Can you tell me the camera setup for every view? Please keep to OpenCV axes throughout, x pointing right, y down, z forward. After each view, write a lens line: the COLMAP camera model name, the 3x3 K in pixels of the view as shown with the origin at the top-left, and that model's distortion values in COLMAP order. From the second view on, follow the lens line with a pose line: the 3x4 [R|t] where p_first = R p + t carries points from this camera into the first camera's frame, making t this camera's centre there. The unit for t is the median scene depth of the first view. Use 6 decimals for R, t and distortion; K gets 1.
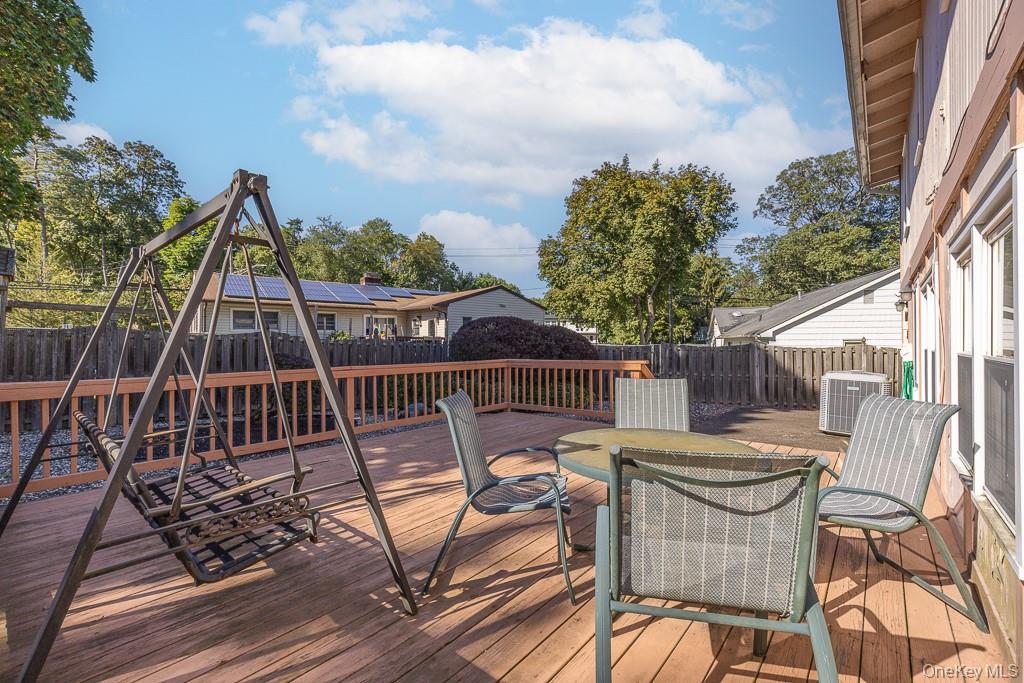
lens RADIAL K [[436.5, 0, 515.4], [0, 436.5, 343.4], [0, 0, 1]] dist [-0.000838, -0.000088]
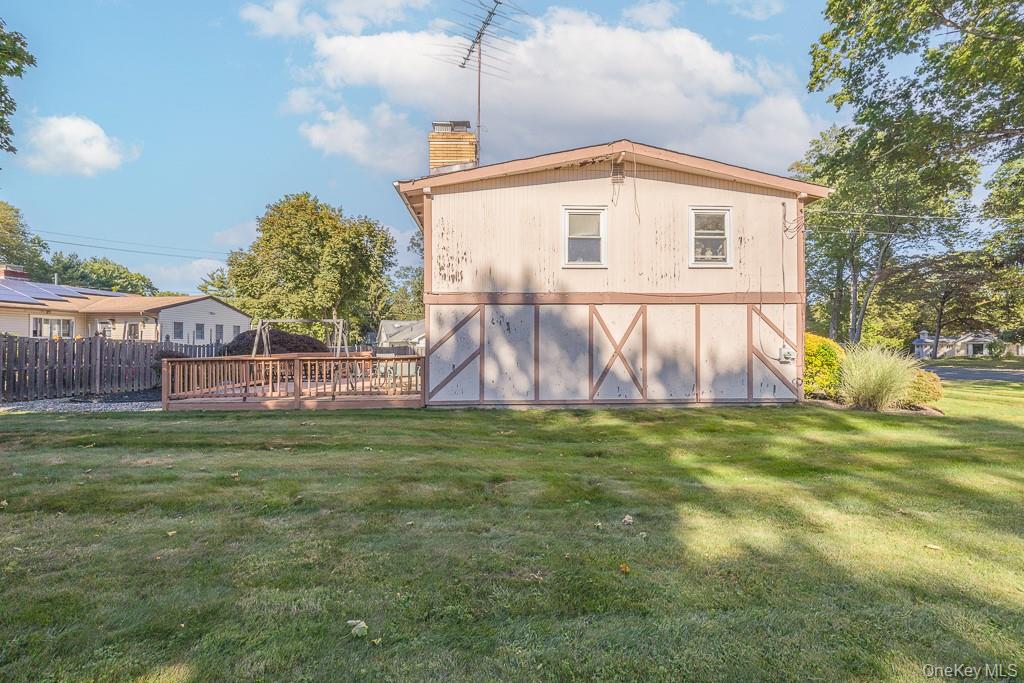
lens RADIAL K [[423.7, 0, 513.2], [0, 423.7, 343.0], [0, 0, 1]] dist [0.000954, 0.000027]
pose [[0.735166, 0.003764, 0.677877, -0.157759], [0.001899, 0.999969, -0.007612, 0.002524], [-0.677885, 0.006883, 0.735136, -0.286026]]
